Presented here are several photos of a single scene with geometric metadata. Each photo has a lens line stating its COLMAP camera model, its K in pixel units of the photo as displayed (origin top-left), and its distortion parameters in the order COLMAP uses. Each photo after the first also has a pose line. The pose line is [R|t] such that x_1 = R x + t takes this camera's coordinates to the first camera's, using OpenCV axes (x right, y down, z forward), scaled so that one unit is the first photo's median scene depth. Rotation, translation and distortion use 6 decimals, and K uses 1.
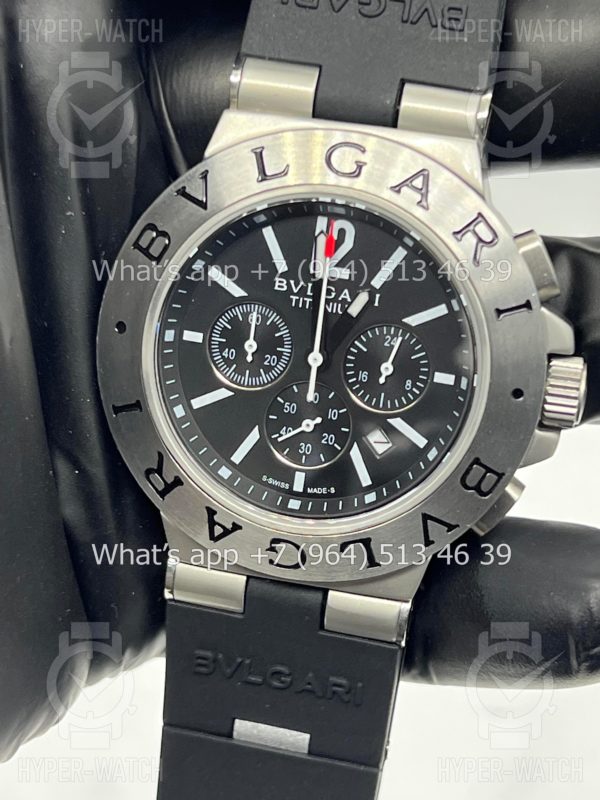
lens RADIAL K [[1905.9, 0, 300.0], [0, 1905.9, 400.0], [0, 0, 1]] dist [0.243402, -0.152488]
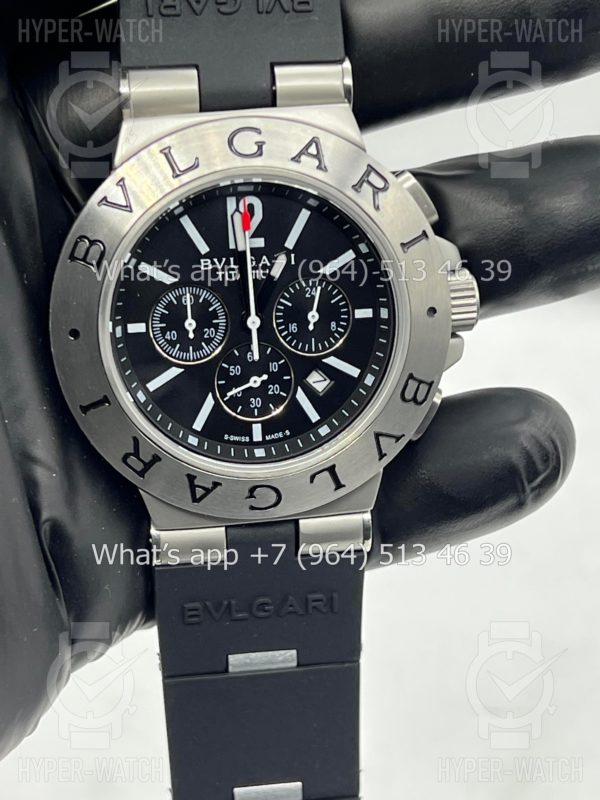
lens RADIAL K [[1905.9, 0, 300.0], [0, 1905.9, 400.0], [0, 0, 1]] dist [0.243402, -0.152488]
pose [[0.936457, -0.236240, 0.259305, -0.267277], [0.228896, 0.971685, 0.058614, -0.036335], [-0.265810, 0.004464, 0.964015, -0.091749]]
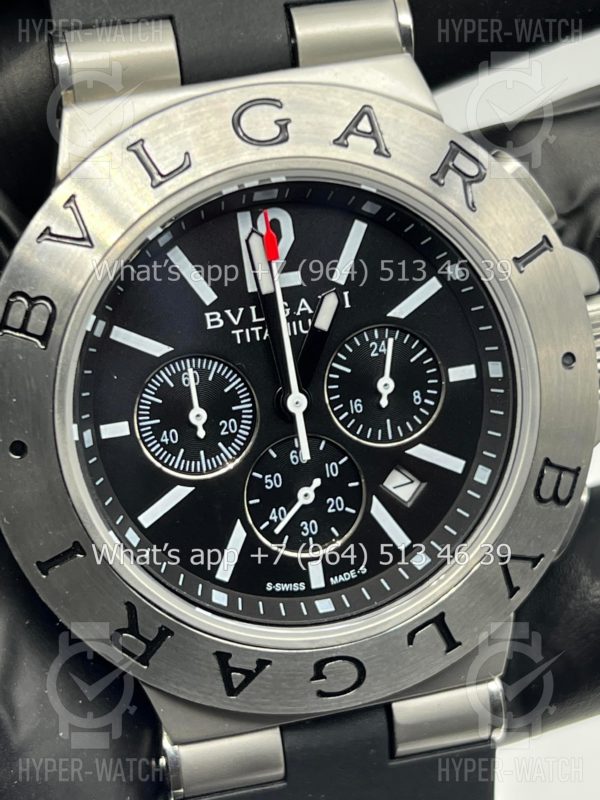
lens RADIAL K [[1905.9, 0, 300.0], [0, 1905.9, 400.0], [0, 0, 1]] dist [0.243402, -0.152488]
pose [[0.897782, -0.311691, 0.311184, -0.212816], [0.323493, 0.946121, 0.014369, -0.032209], [-0.298896, 0.087766, 0.950241, 0.314639]]
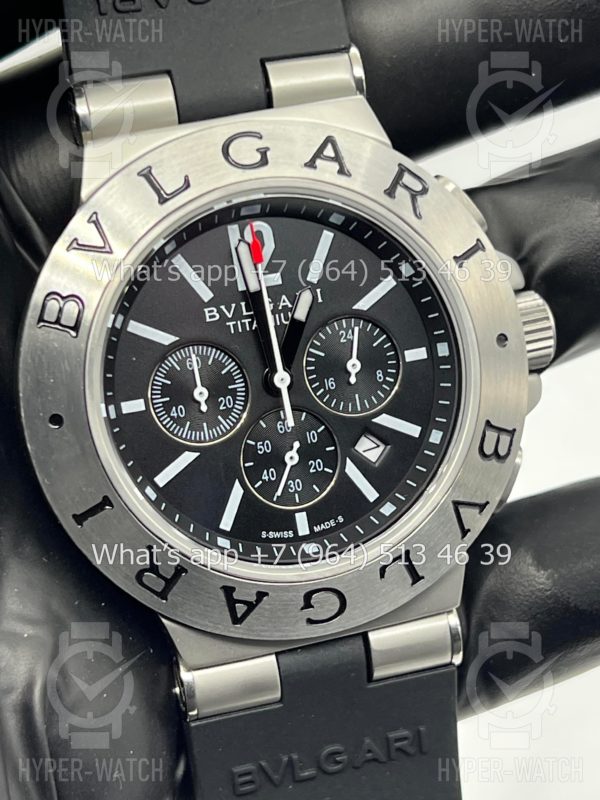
lens RADIAL K [[1905.9, 0, 300.0], [0, 1905.9, 400.0], [0, 0, 1]] dist [0.243402, -0.152488]
pose [[0.874566, -0.316547, 0.367331, -0.306904], [0.357455, 0.932733, -0.047272, 0.031430], [-0.327658, 0.172646, 0.928888, 0.185587]]
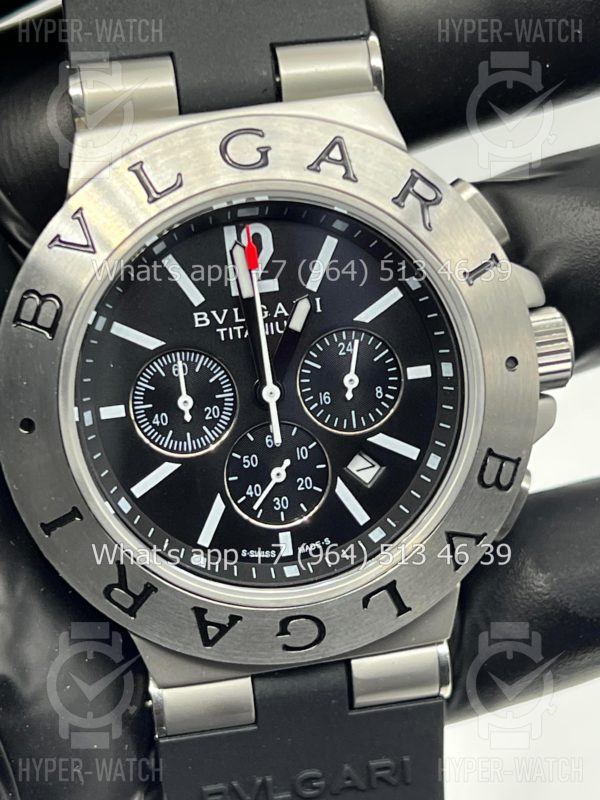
lens RADIAL K [[1905.9, 0, 300.0], [0, 1905.9, 400.0], [0, 0, 1]] dist [0.243402, -0.152488]
pose [[0.920642, -0.282432, 0.269538, -0.202479], [0.295329, 0.955365, -0.007665, -0.008573], [-0.255343, 0.086659, 0.962959, 0.200554]]
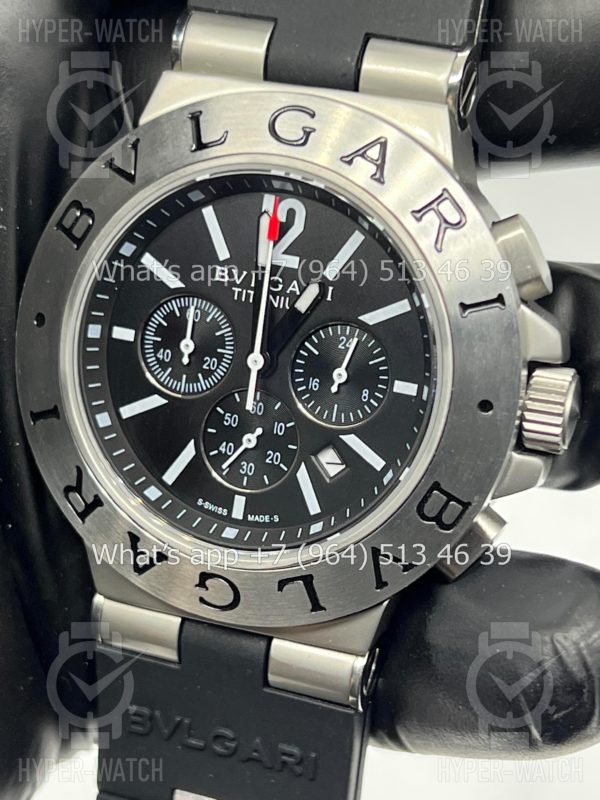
lens RADIAL K [[1905.9, 0, 300.0], [0, 1905.9, 400.0], [0, 0, 1]] dist [0.243402, -0.152488]
pose [[0.988923, 0.028936, -0.145582, 0.150974], [-0.037752, 0.997593, -0.058161, 0.044239], [0.143549, 0.063012, 0.987635, 0.163166]]
